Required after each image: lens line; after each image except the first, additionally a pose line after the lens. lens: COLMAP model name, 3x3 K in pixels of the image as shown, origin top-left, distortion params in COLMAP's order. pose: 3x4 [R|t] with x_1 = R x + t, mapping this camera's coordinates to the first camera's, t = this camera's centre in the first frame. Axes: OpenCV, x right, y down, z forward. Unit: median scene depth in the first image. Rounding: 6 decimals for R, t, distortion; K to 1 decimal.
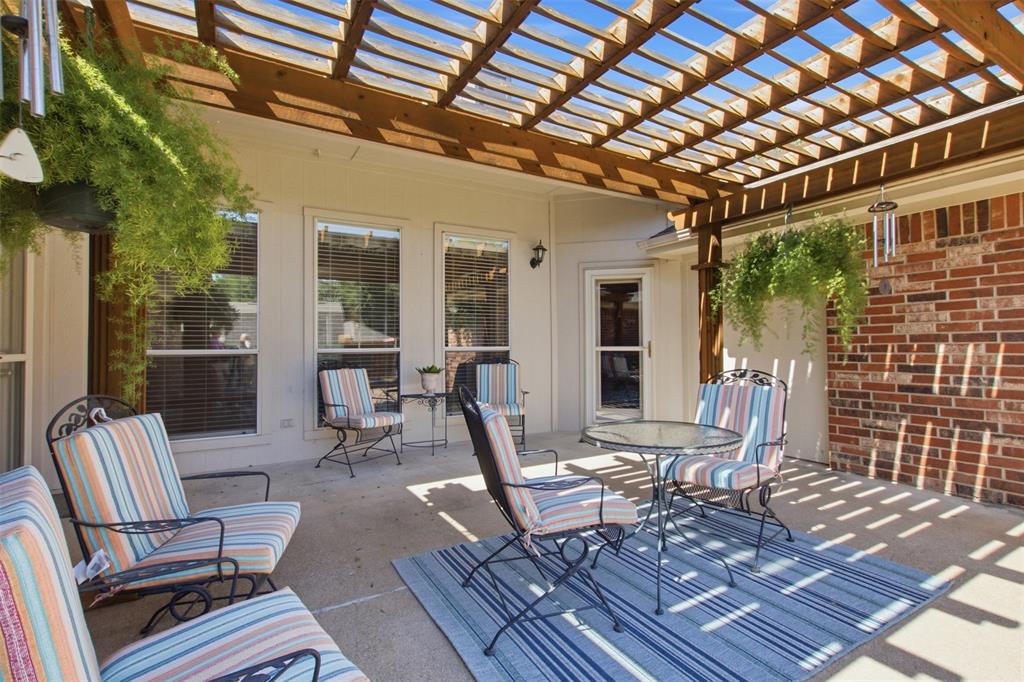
lens RADIAL K [[470.8, 0, 513.4], [0, 470.8, 348.3], [0, 0, 1]] dist [0.001739, -0.000277]
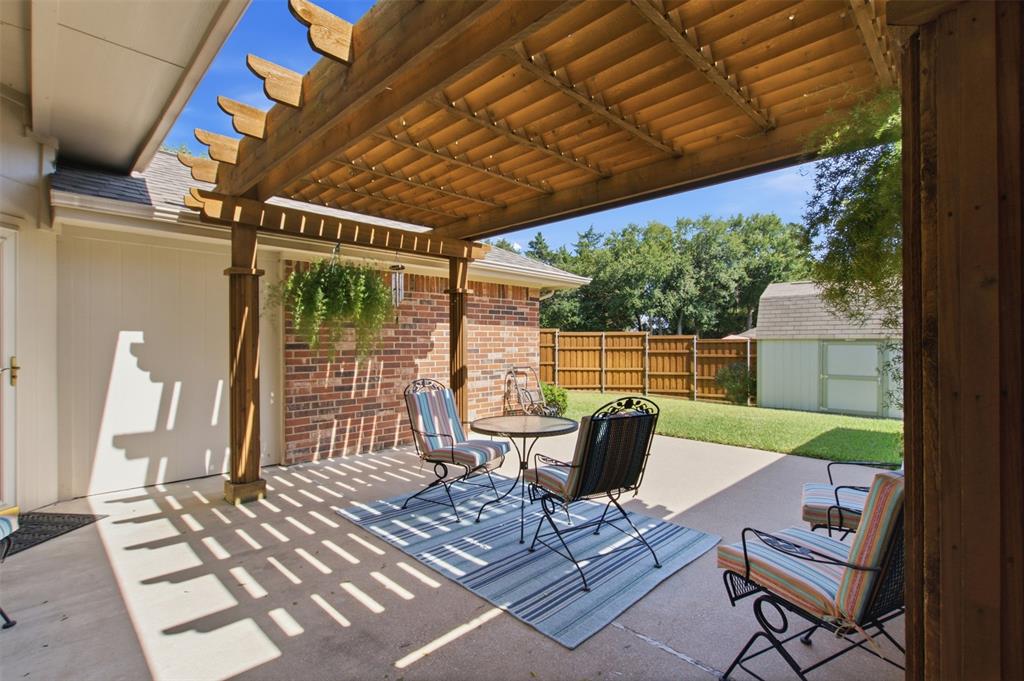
lens RADIAL K [[470.8, 0, 513.4], [0, 470.8, 347.8], [0, 0, 1]] dist [0.001739, -0.000277]
pose [[-0.263180, 0.000047, 0.964747, -0.641675], [0.007119, 0.999973, 0.001894, -0.034768], [-0.964721, 0.007367, -0.263173, 0.838363]]
